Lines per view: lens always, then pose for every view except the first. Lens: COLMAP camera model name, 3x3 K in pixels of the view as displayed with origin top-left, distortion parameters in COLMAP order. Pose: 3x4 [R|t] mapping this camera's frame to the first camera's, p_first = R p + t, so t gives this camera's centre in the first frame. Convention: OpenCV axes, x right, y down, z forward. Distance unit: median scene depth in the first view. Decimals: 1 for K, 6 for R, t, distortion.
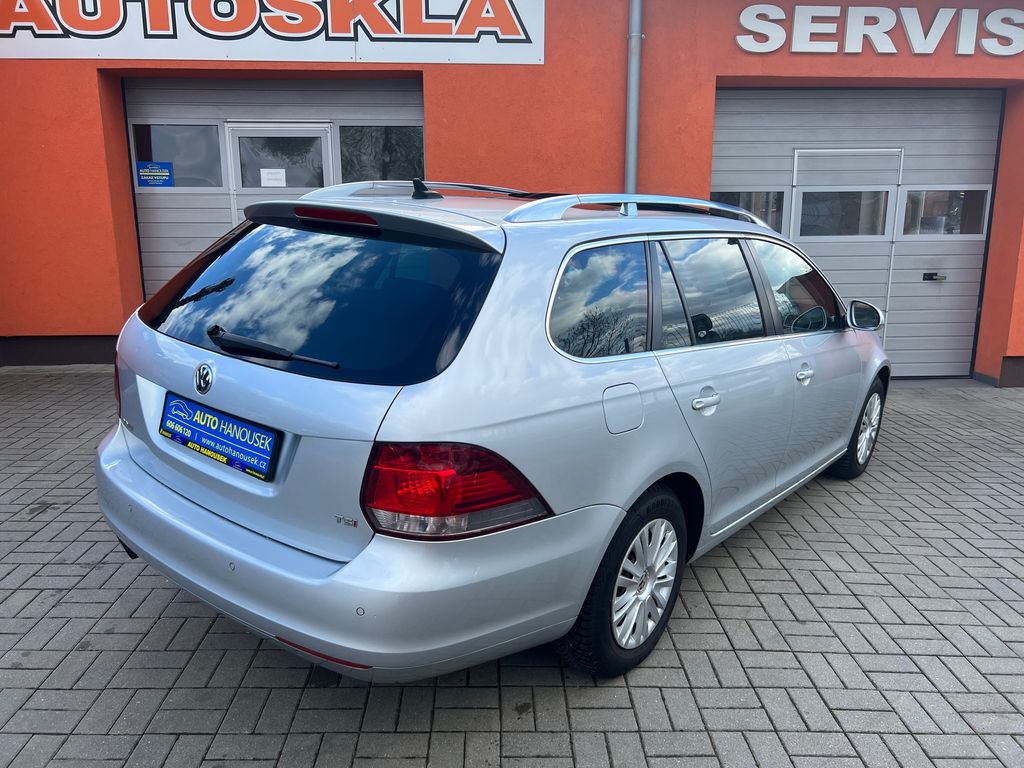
lens RADIAL K [[785.7, 0, 520.2], [0, 785.7, 386.4], [0, 0, 1]] dist [0.041569, -0.064727]
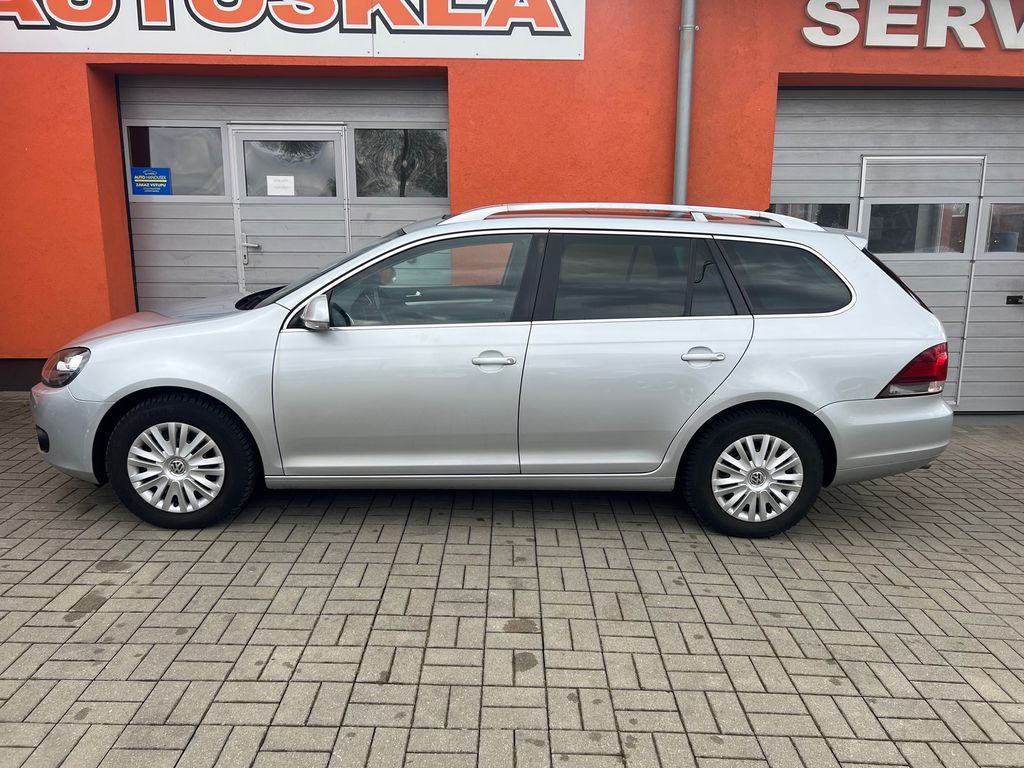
lens RADIAL K [[785.1, 0, 516.8], [0, 785.1, 384.5], [0, 0, 1]] dist [0.046731, -0.068081]
pose [[0.999670, 0.010372, -0.023509, -0.020867], [-0.010747, 0.999816, -0.015878, -0.027940], [0.023340, 0.016126, 0.999598, 0.117345]]
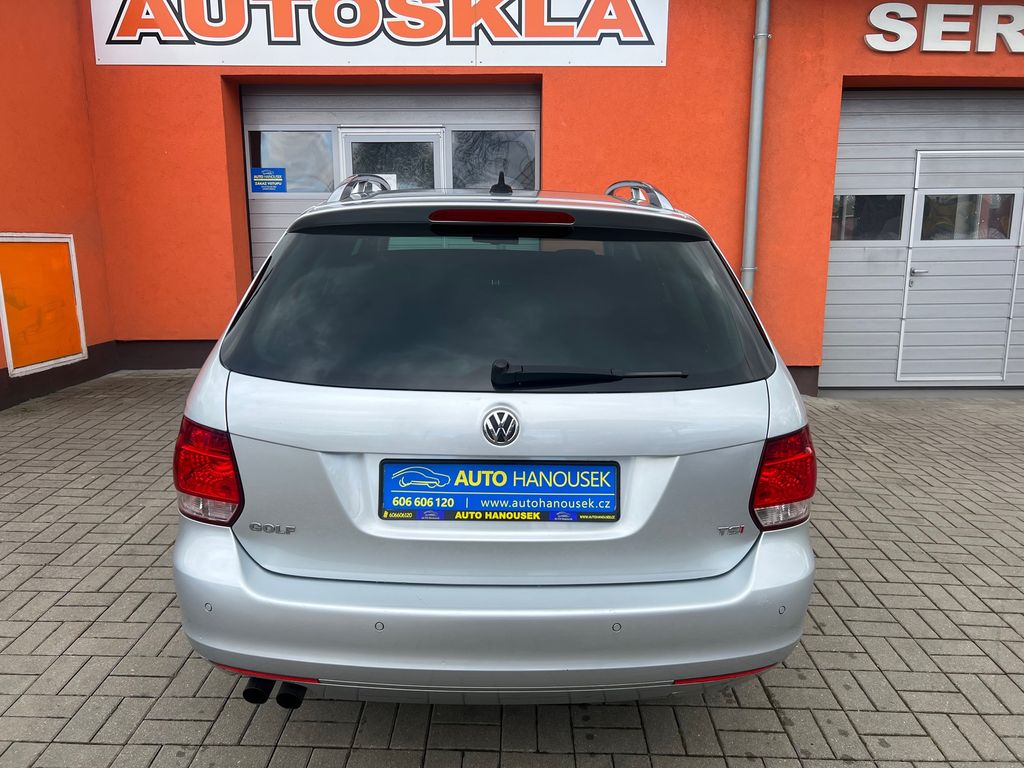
lens RADIAL K [[785.6, 0, 512.0], [0, 785.6, 384.0], [0, 0, 1]] dist [0.040686, -0.062830]
pose [[0.998956, 0.006776, -0.045175, -0.115214], [-0.007398, 0.999880, -0.013611, 0.002899], [0.045077, 0.013931, 0.998886, 0.014540]]
